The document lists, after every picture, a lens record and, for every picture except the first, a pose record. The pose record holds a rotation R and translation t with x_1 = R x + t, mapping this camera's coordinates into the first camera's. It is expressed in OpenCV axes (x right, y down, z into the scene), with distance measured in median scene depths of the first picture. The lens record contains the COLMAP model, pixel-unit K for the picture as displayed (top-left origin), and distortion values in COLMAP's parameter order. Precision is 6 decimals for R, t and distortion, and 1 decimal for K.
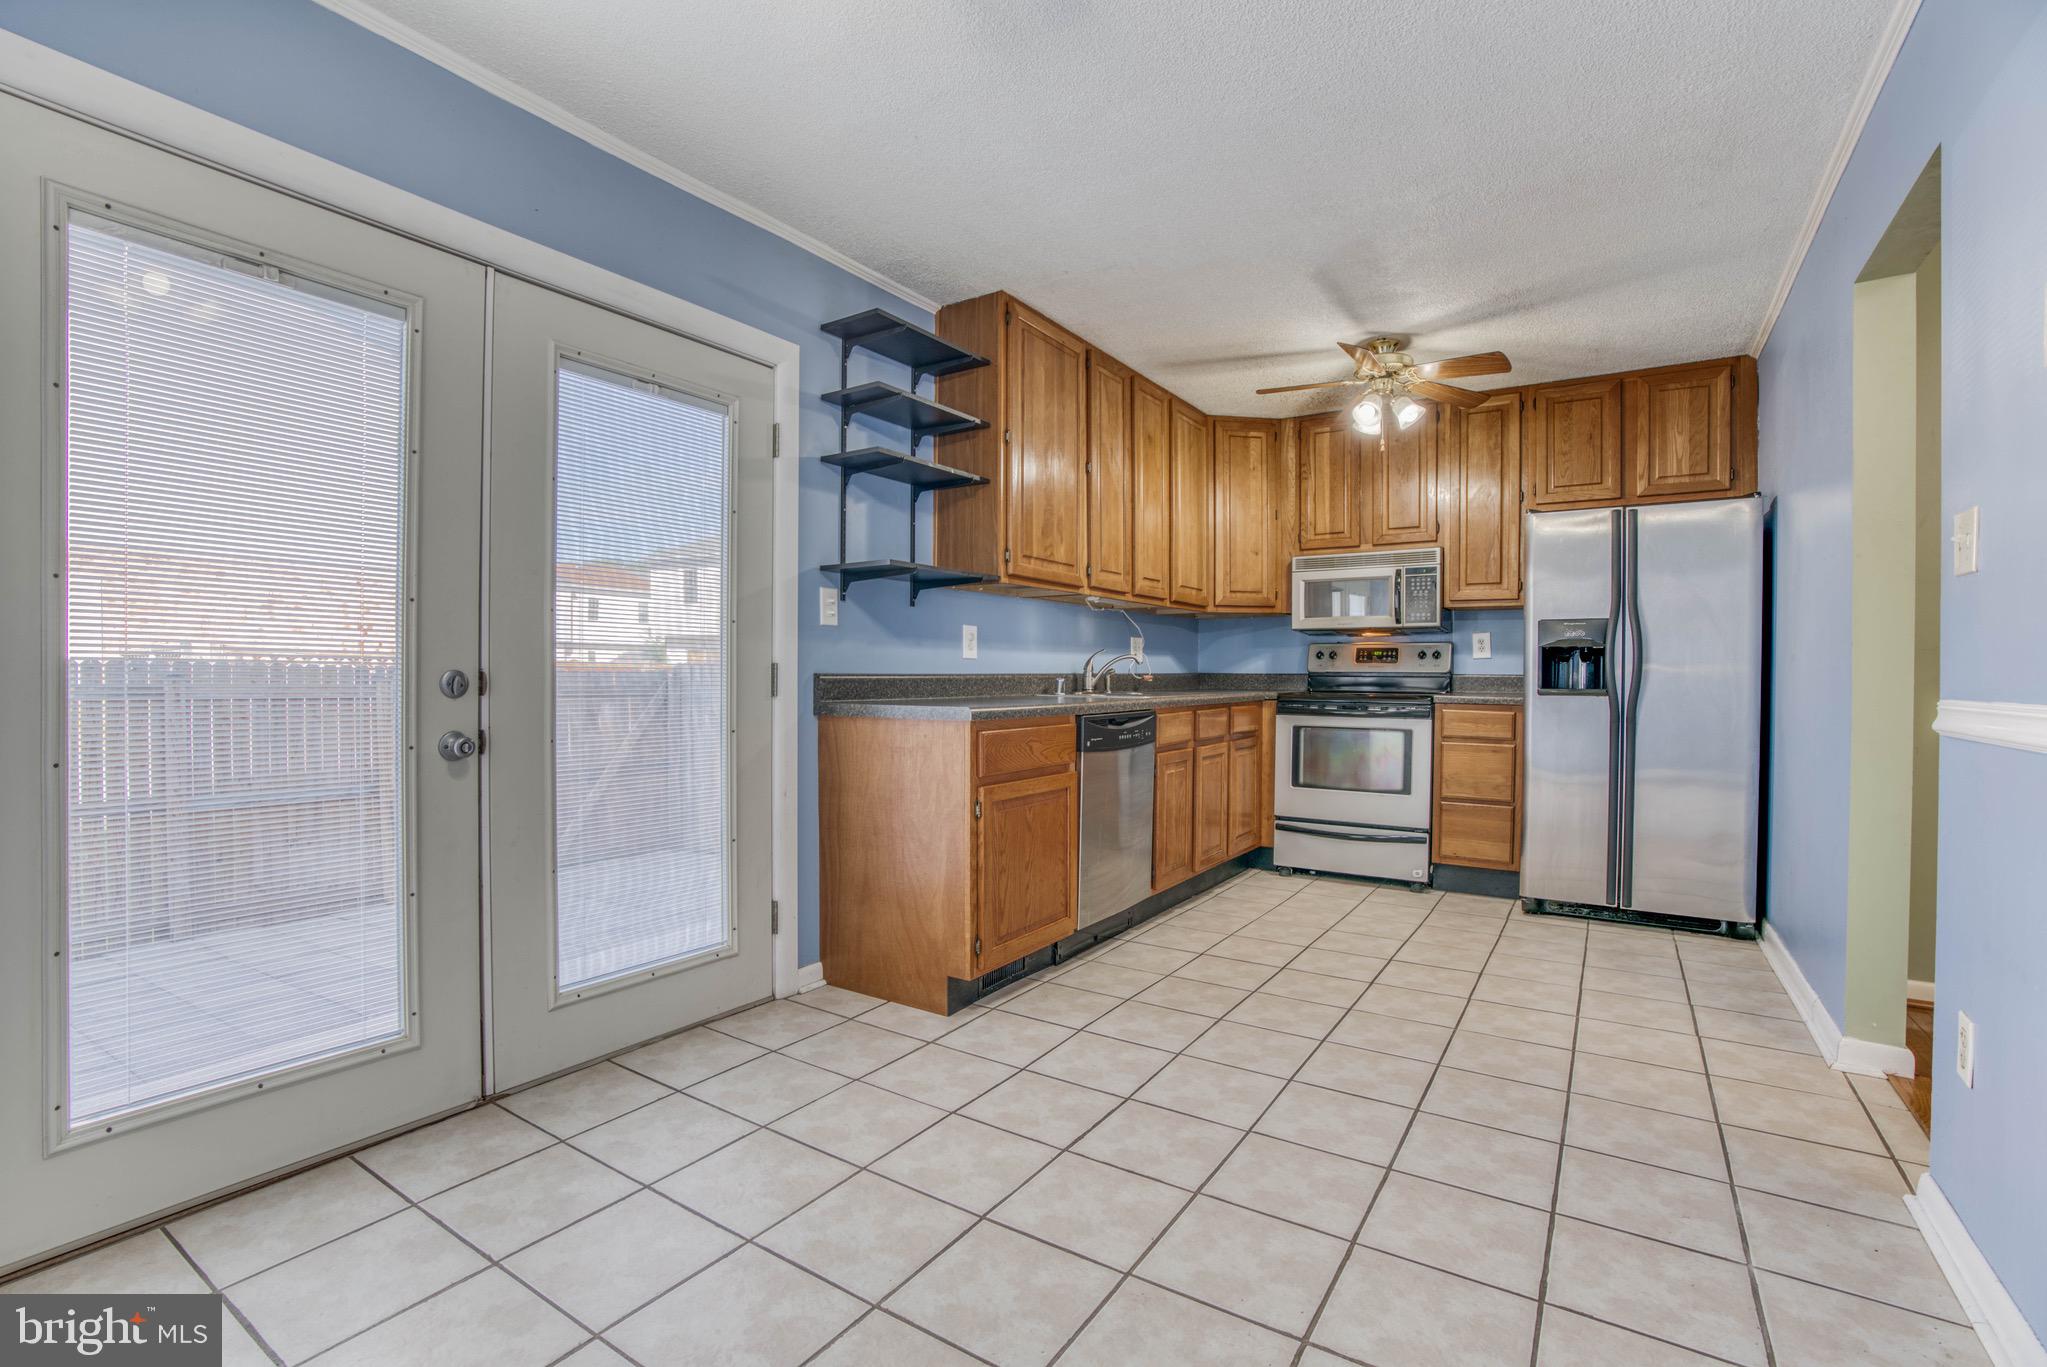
lens RADIAL K [[931.1, 0, 1009.5], [0, 931.1, 690.8], [0, 0, 1]] dist [-0.067657, 0.025828]
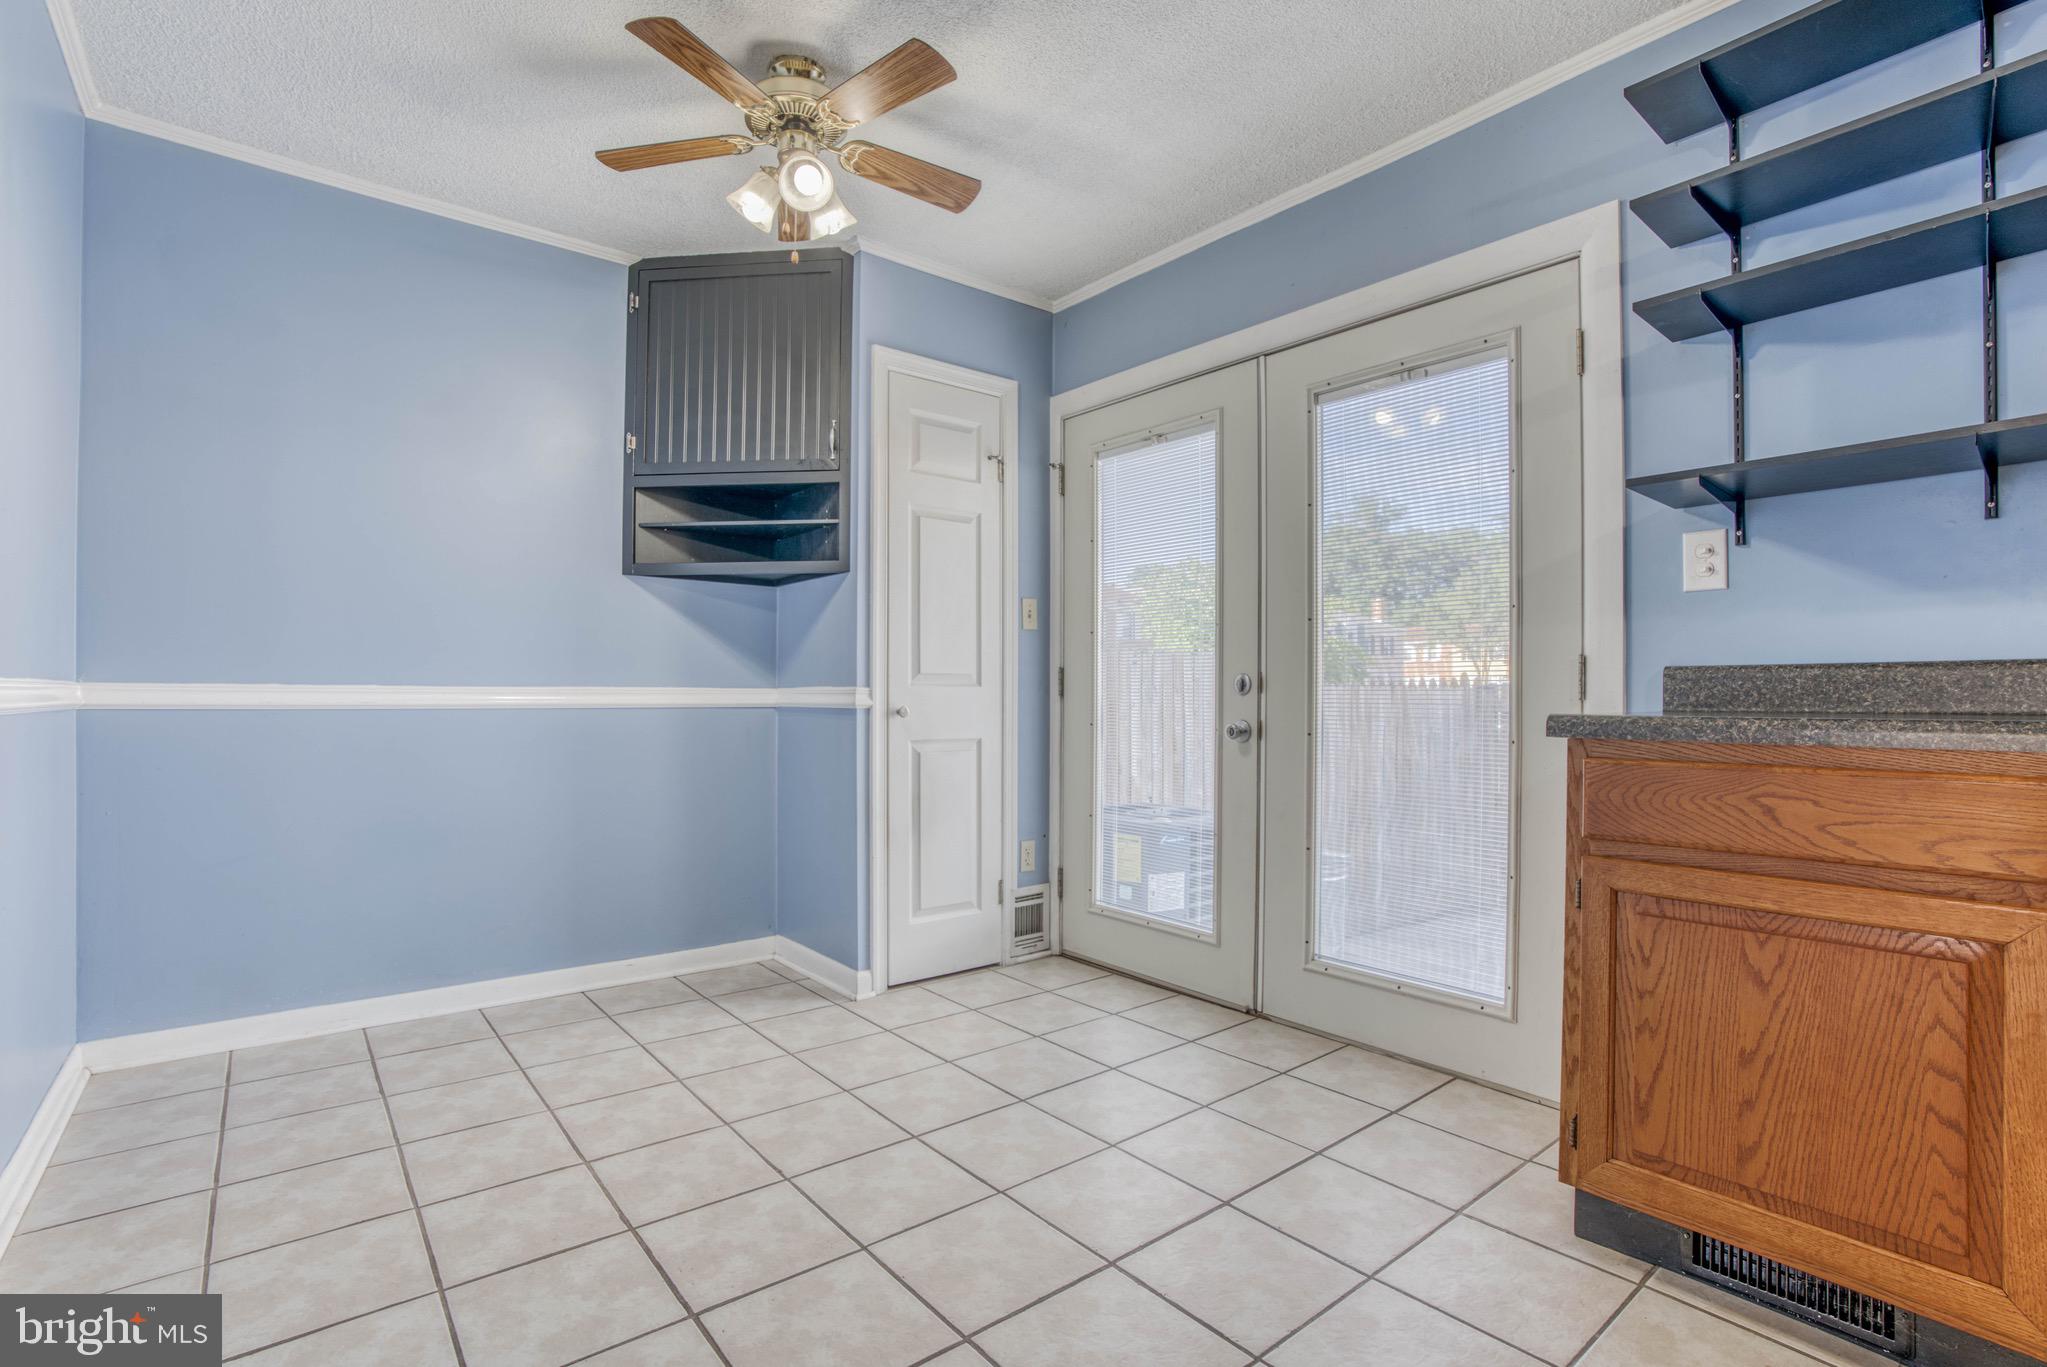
lens RADIAL K [[931.1, 0, 1009.5], [0, 931.1, 690.8], [0, 0, 1]] dist [-0.067657, 0.025828]
pose [[-0.293693, -0.011537, -0.955830, 0.649052], [-0.017280, 0.999828, -0.006759, 0.013722], [0.955744, 0.014532, -0.293841, 0.891631]]
